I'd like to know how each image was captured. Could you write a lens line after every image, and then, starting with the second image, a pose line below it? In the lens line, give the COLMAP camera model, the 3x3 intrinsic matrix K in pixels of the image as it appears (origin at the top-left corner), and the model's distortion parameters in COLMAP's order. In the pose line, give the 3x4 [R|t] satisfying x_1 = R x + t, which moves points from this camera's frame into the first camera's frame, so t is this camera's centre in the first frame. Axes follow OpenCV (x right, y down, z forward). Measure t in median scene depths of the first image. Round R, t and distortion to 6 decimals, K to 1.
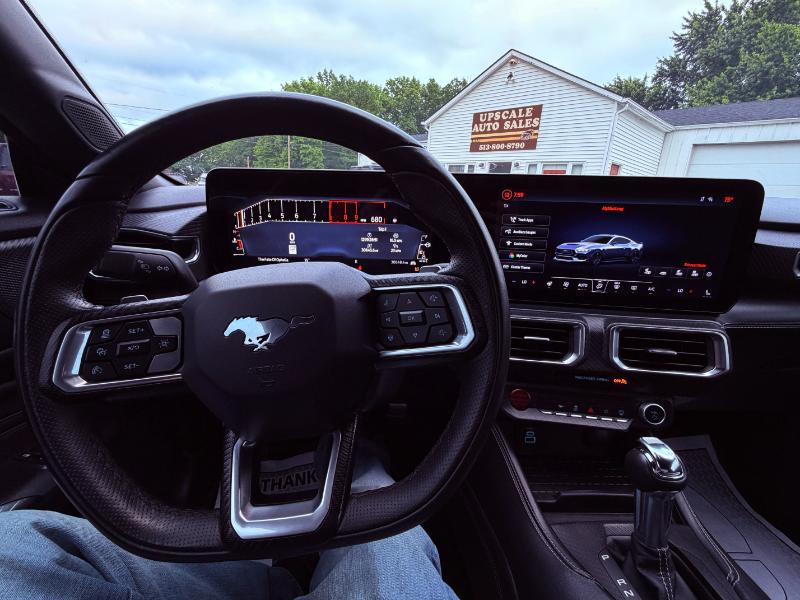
lens RADIAL K [[381.8, 0, 383.8], [0, 381.8, 302.8], [0, 0, 1]] dist [0.000022, -0.000182]
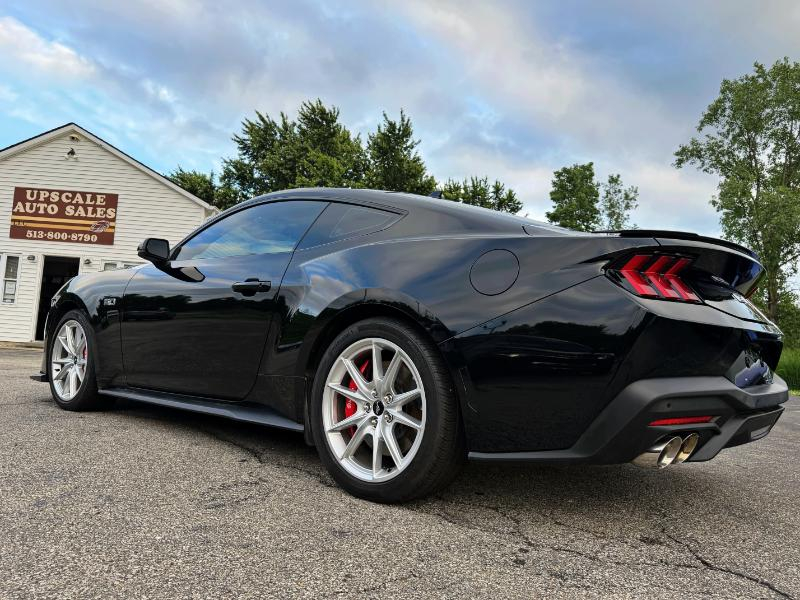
lens RADIAL K [[769.8, 0, 399.9], [0, 769.8, 299.5], [0, 0, 1]] dist [0.162867, -0.348147]
pose [[0.679373, 0.050990, 0.732020, -0.346447], [0.174428, 0.957767, -0.228598, 0.163542], [-0.712761, 0.282988, 0.641787, -0.392079]]
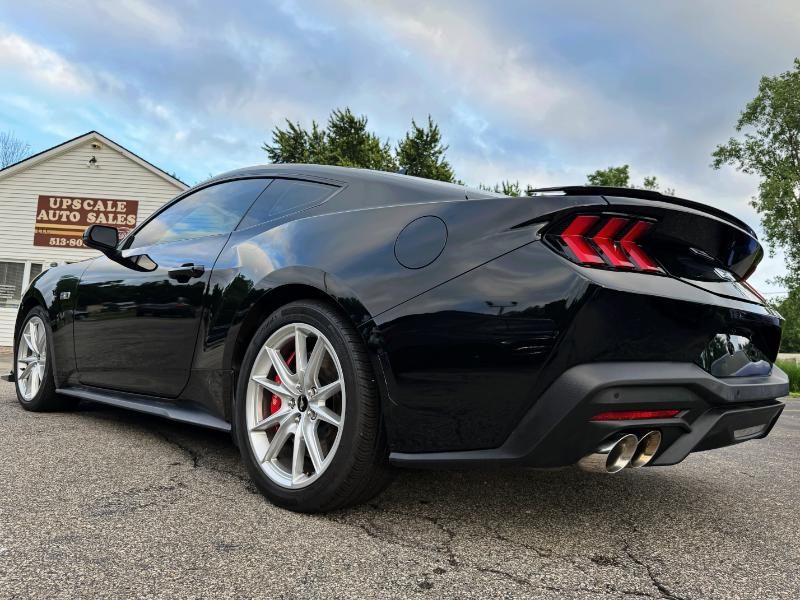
lens RADIAL K [[760.5, 0, 399.0], [0, 760.5, 299.8], [0, 0, 1]] dist [0.161139, -0.347271]
pose [[0.725211, 0.058975, 0.685997, -0.268760], [0.163732, 0.952973, -0.255019, 0.174474], [-0.668776, 0.297262, 0.681450, -0.390426]]
